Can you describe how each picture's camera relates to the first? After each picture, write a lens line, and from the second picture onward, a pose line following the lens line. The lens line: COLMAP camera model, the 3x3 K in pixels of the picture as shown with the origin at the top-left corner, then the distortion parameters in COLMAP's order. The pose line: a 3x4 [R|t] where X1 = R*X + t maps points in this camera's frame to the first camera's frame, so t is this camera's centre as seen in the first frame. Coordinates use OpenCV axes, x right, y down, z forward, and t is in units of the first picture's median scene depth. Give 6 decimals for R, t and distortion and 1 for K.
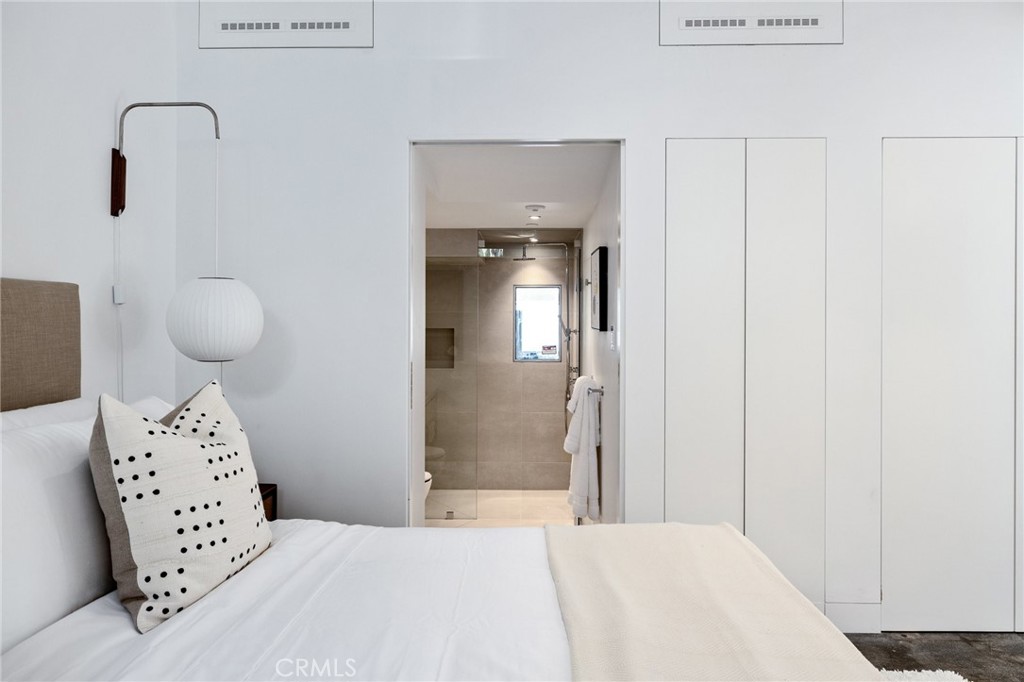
lens RADIAL K [[677.2, 0, 512.2], [0, 677.2, 316.6], [0, 0, 1]] dist [-0.004815, -0.000281]
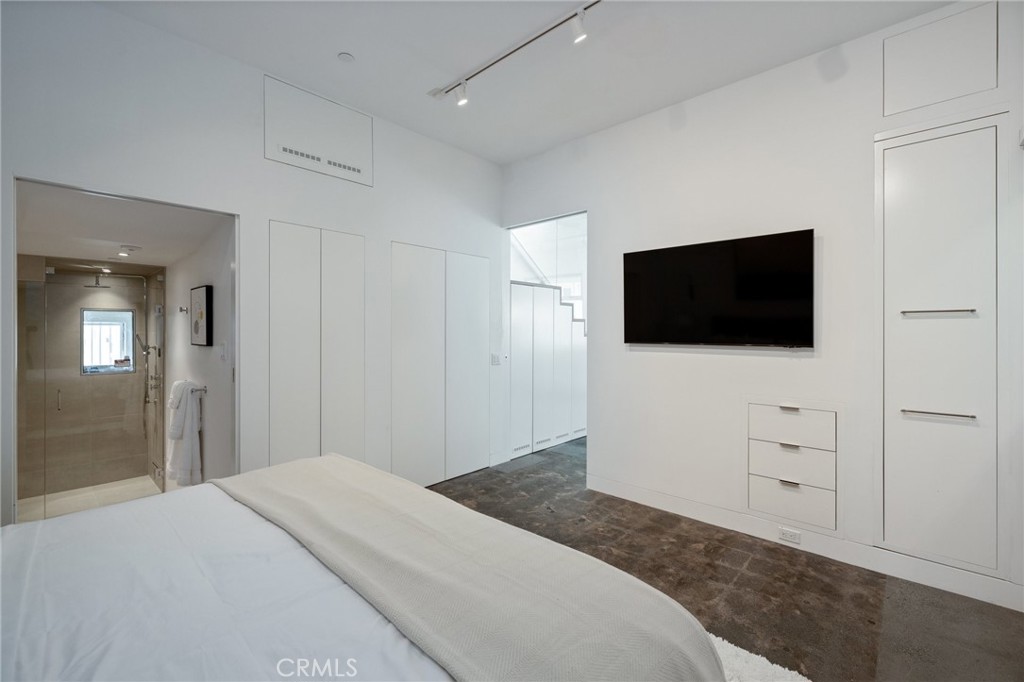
lens RADIAL K [[436.0, 0, 510.0], [0, 436.0, 326.2], [0, 0, 1]] dist [0.000596, -0.000037]
pose [[0.662002, 0.008636, 0.749452, -0.098248], [0.004908, 0.999862, -0.015857, -0.001422], [-0.749486, 0.014176, 0.661868, -0.041625]]
